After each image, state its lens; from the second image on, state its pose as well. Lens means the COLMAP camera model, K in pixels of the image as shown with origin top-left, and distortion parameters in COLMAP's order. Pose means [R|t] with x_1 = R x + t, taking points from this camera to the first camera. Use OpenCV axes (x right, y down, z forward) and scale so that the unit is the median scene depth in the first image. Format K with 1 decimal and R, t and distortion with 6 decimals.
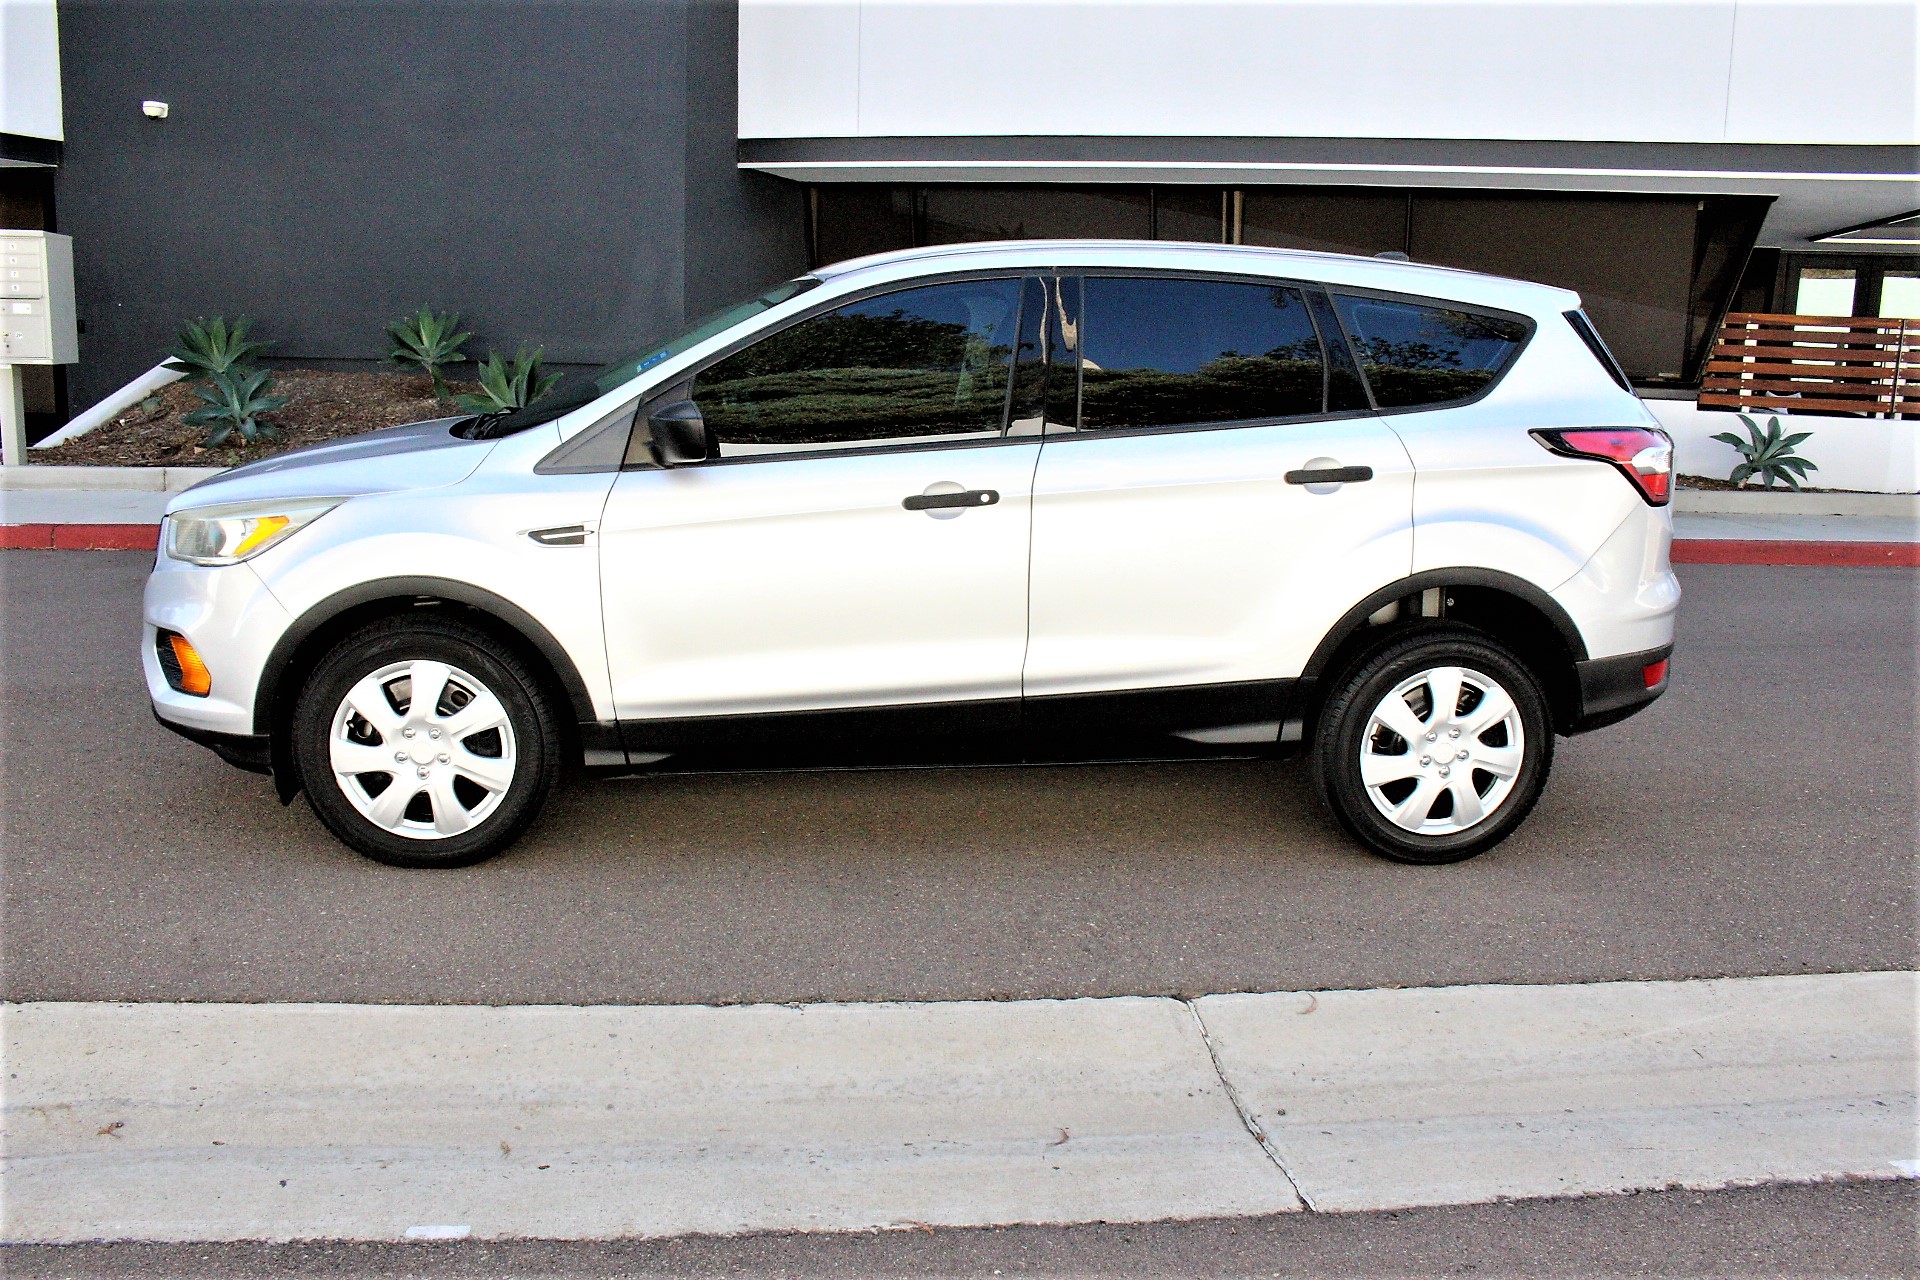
lens RADIAL K [[1633.5, 0, 960.0], [0, 1633.5, 640.0], [0, 0, 1]] dist [-0.191026, 0.224116]
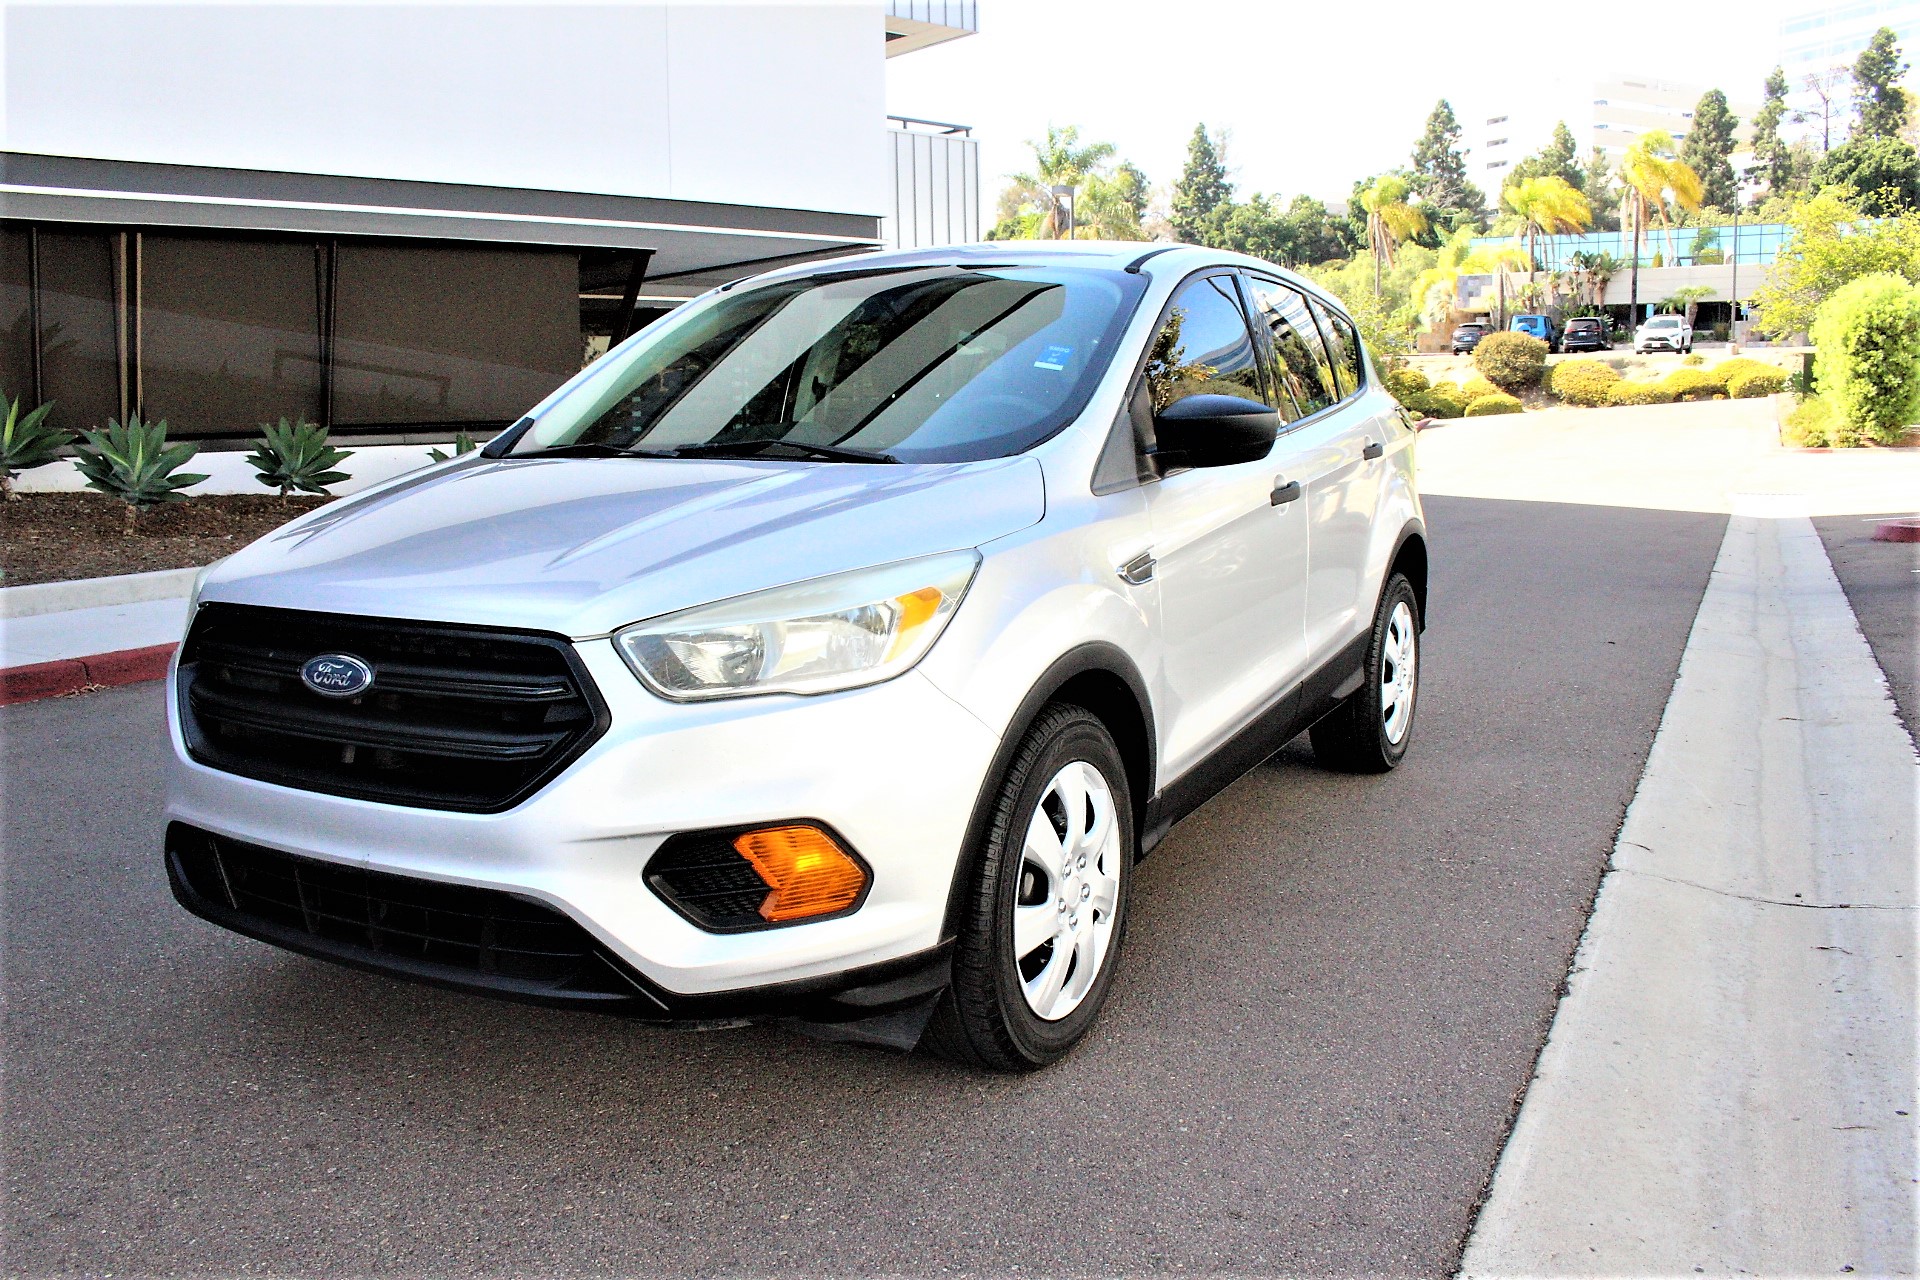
lens RADIAL K [[1633.5, 0, 960.0], [0, 1633.5, 640.0], [0, 0, 1]] dist [-0.191026, 0.224116]
pose [[0.529224, -0.146951, 0.835660, -0.919442], [0.168691, 0.983450, 0.066107, -0.093327], [-0.831544, 0.105983, 0.545255, 0.611209]]
